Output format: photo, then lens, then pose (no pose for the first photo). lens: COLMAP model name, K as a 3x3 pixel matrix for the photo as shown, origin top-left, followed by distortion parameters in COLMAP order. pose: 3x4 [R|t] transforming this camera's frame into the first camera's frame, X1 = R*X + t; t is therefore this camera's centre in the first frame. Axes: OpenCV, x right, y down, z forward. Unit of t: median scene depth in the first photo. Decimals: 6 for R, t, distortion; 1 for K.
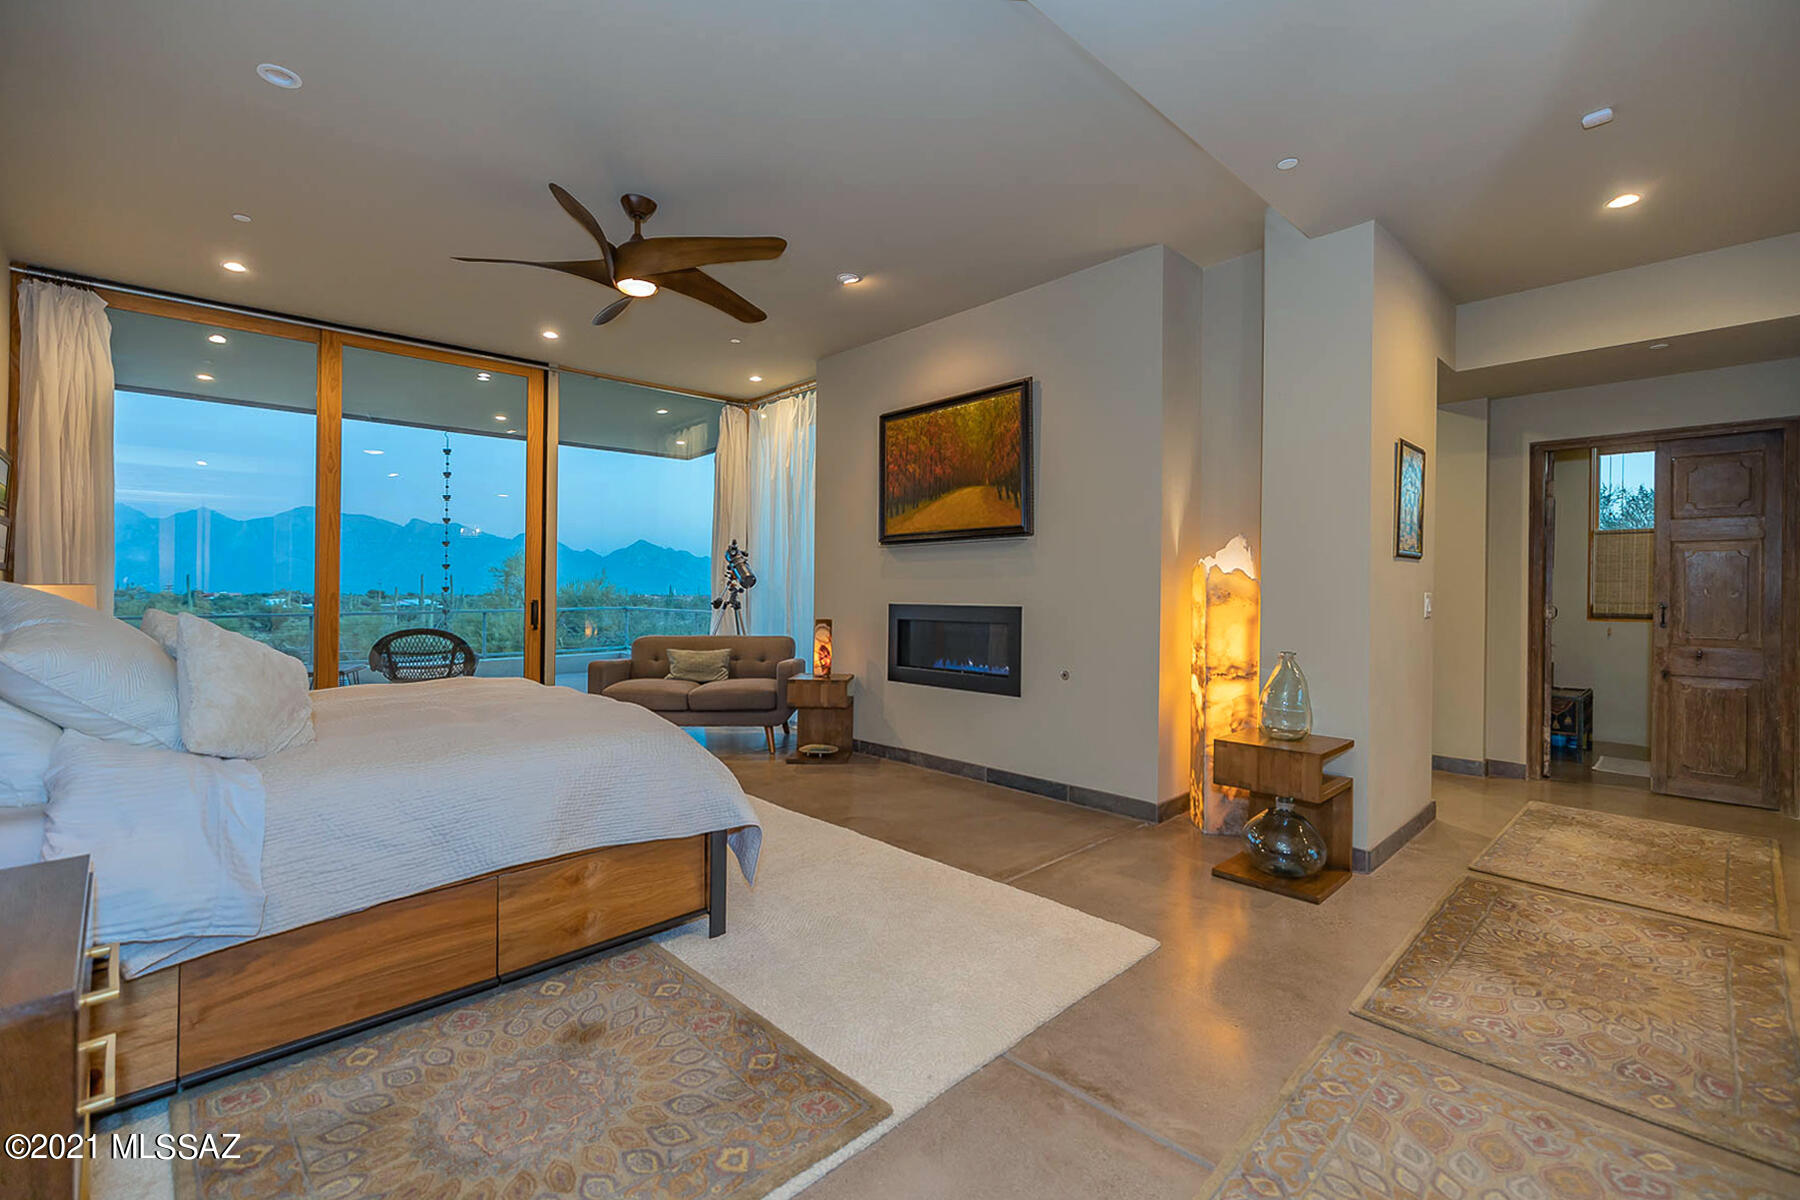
lens RADIAL K [[829.6, 0, 858.2], [0, 829.6, 601.0], [0, 0, 1]] dist [0.011955, 0.000324]
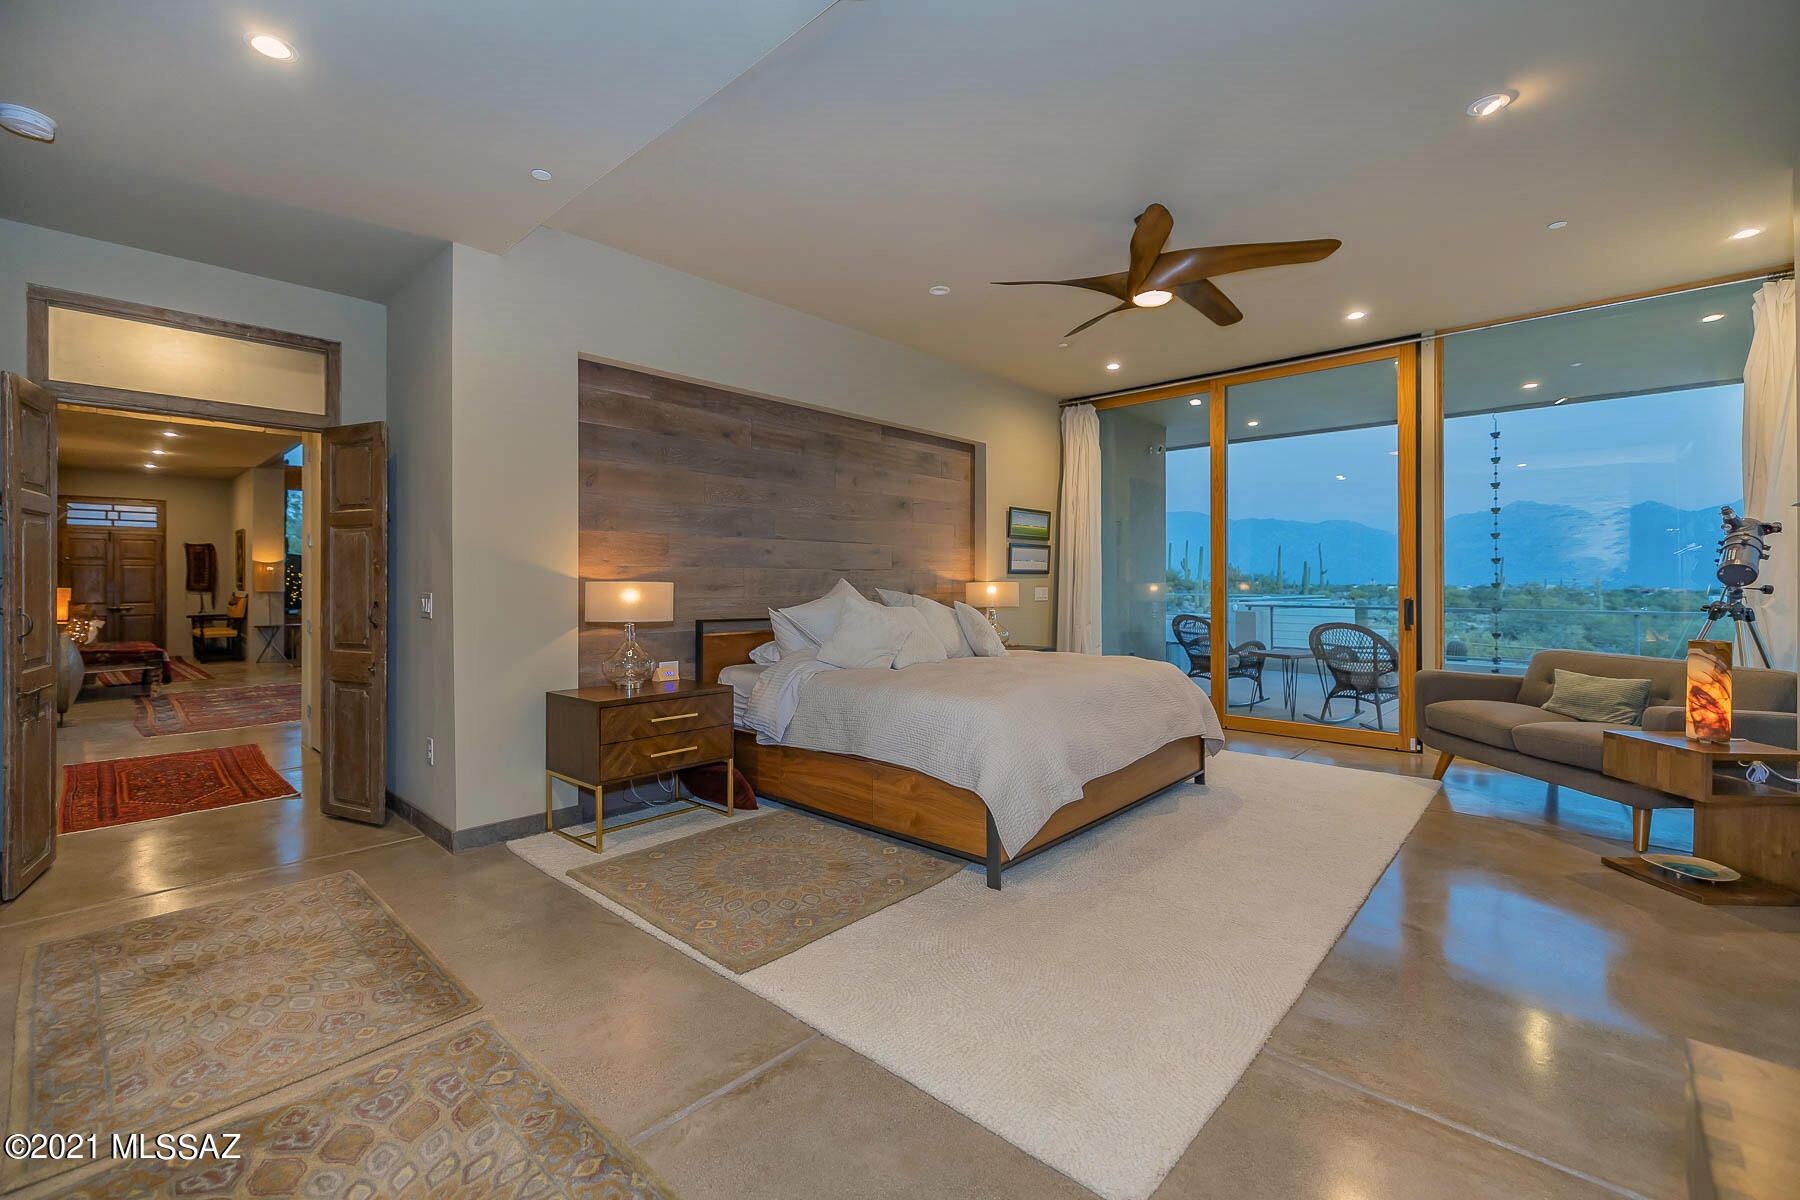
lens RADIAL K [[735.6, 0, 849.6], [0, 735.6, 581.2], [0, 0, 1]] dist [0.014098, 0.000245]
pose [[0.046286, -0.001090, -0.998928, 0.372812], [-0.018230, 0.999832, -0.001935, -0.006227], [0.998762, 0.018300, 0.046258, 0.334023]]
